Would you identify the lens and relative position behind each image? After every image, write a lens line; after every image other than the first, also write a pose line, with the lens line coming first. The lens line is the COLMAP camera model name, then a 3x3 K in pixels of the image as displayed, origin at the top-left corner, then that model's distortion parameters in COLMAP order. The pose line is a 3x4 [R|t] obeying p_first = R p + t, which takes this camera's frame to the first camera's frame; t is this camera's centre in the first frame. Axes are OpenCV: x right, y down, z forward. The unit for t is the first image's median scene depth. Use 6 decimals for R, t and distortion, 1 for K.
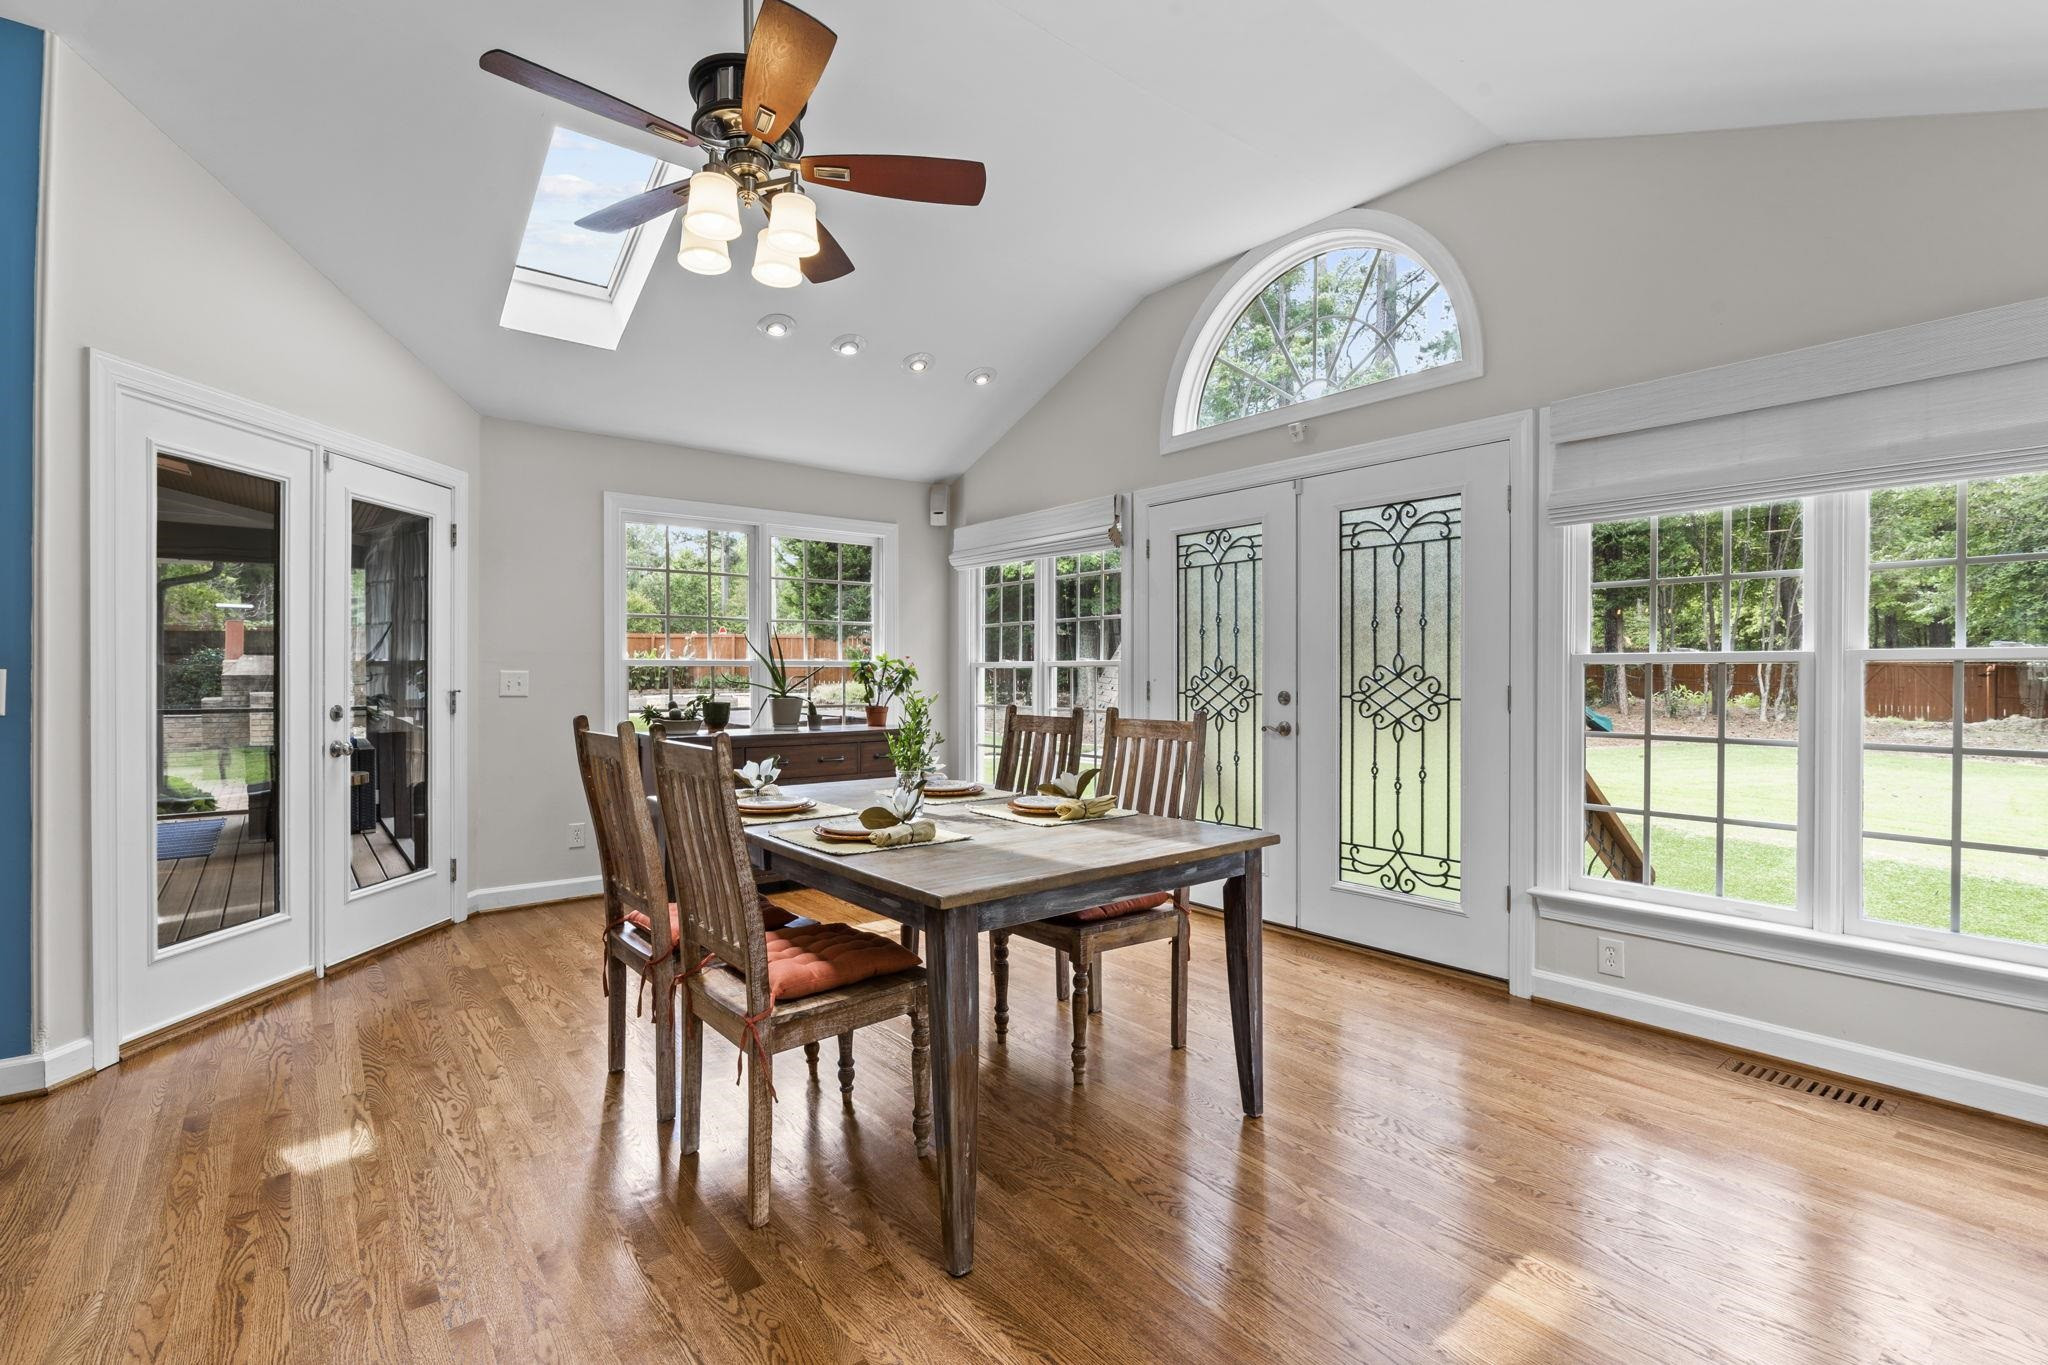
lens RADIAL K [[961.8, 0, 1015.9], [0, 961.8, 678.6], [0, 0, 1]] dist [-0.000740, 0.000024]
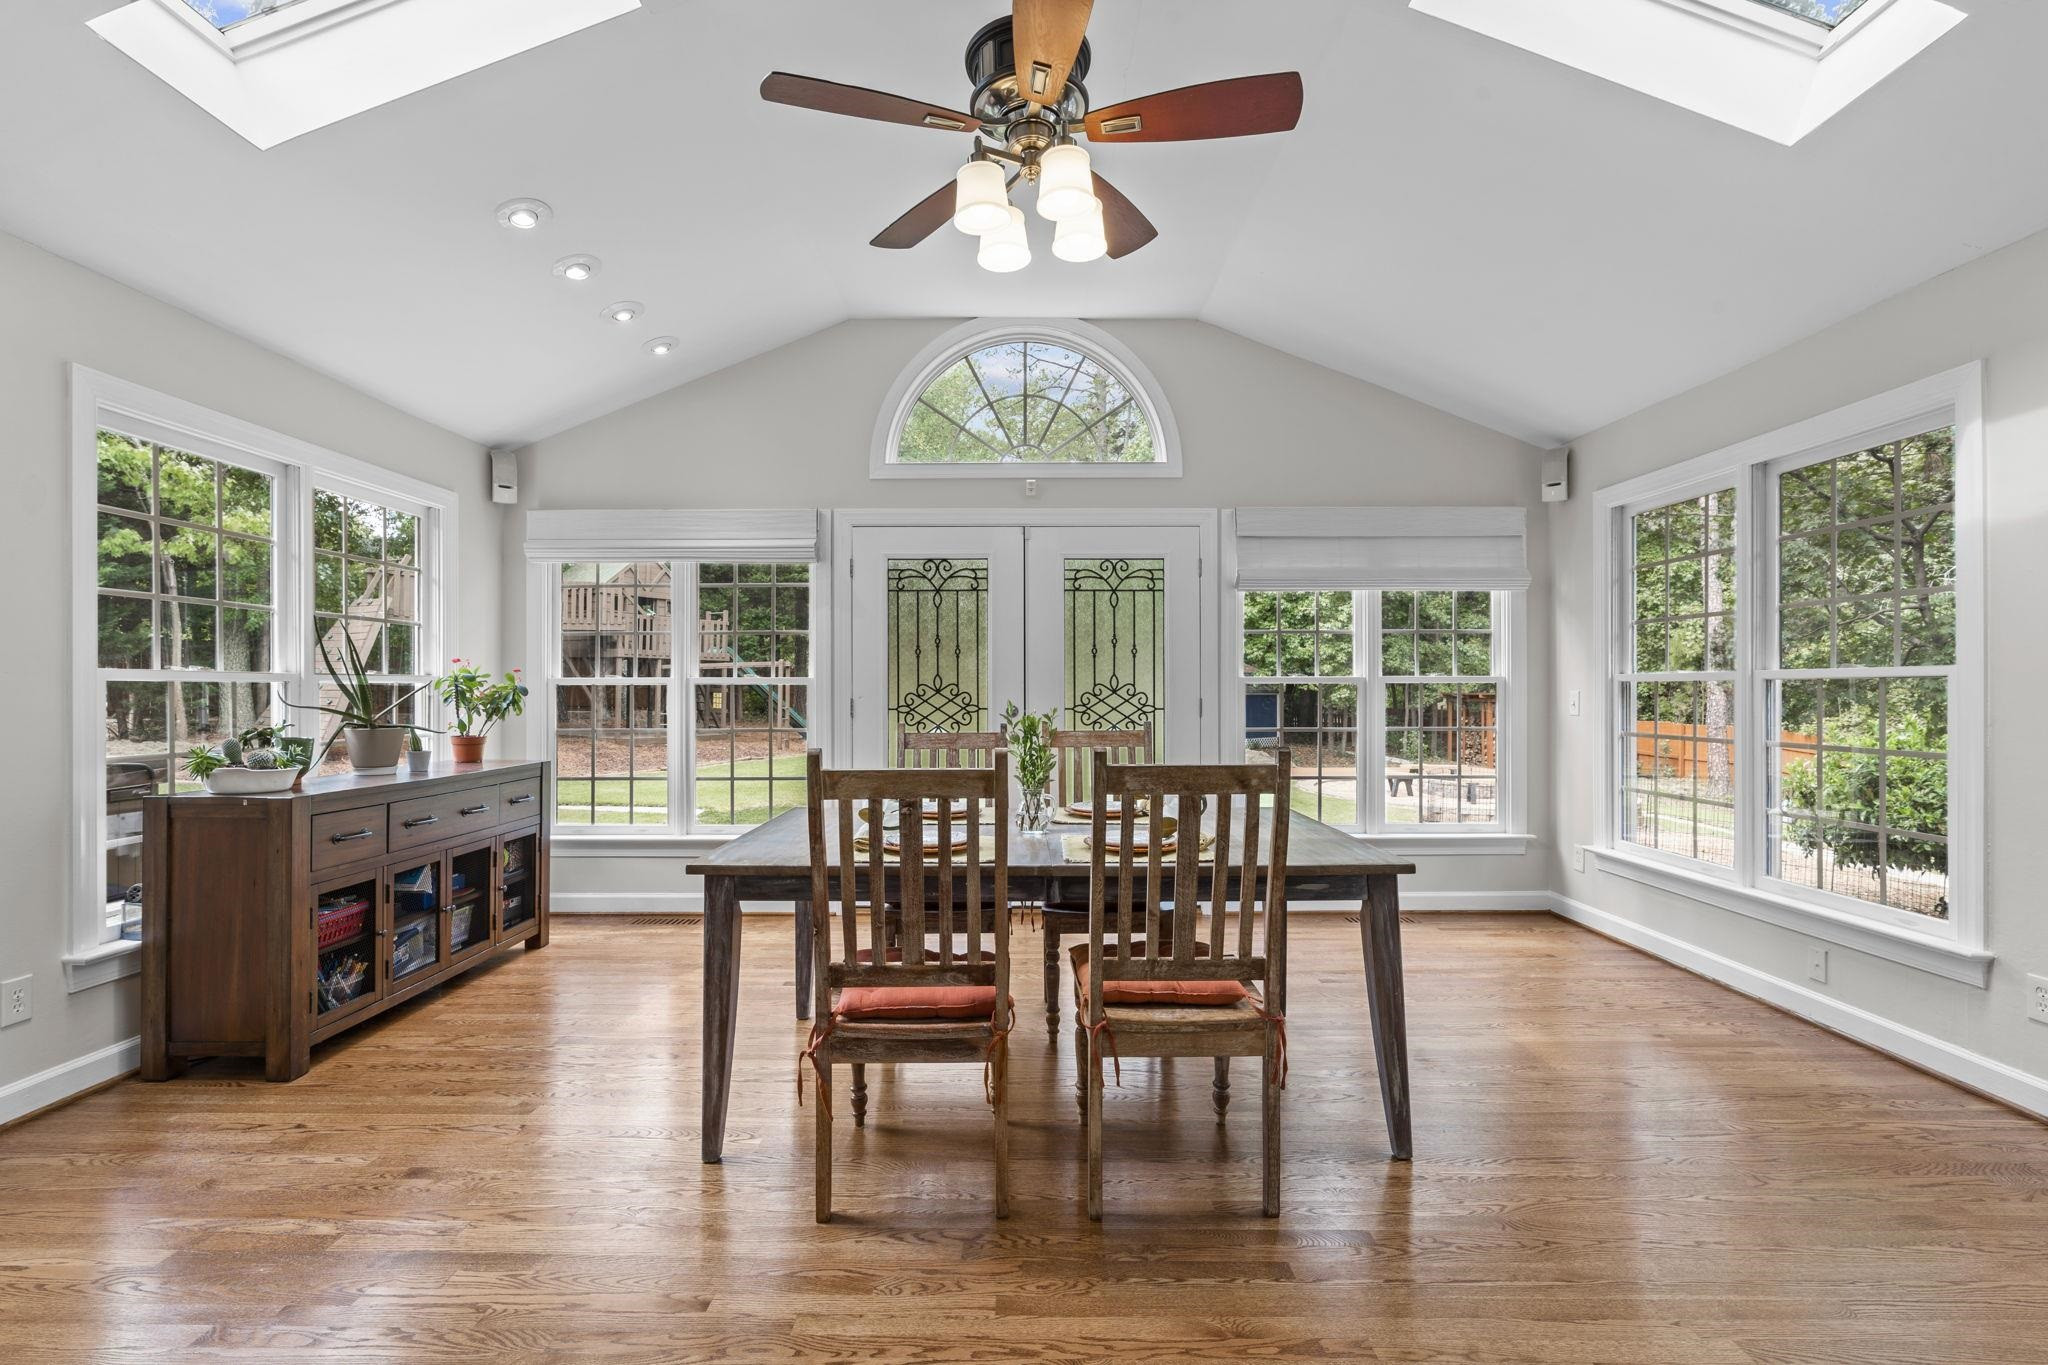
lens RADIAL K [[946.6, 0, 1019.4], [0, 946.6, 691.4], [0, 0, 1]] dist [0.002220, 0.000177]
pose [[0.619503, -0.010226, 0.784928, -0.661210], [0.005455, 0.999947, 0.008722, -0.014719], [-0.784975, -0.001121, 0.619526, 0.296010]]
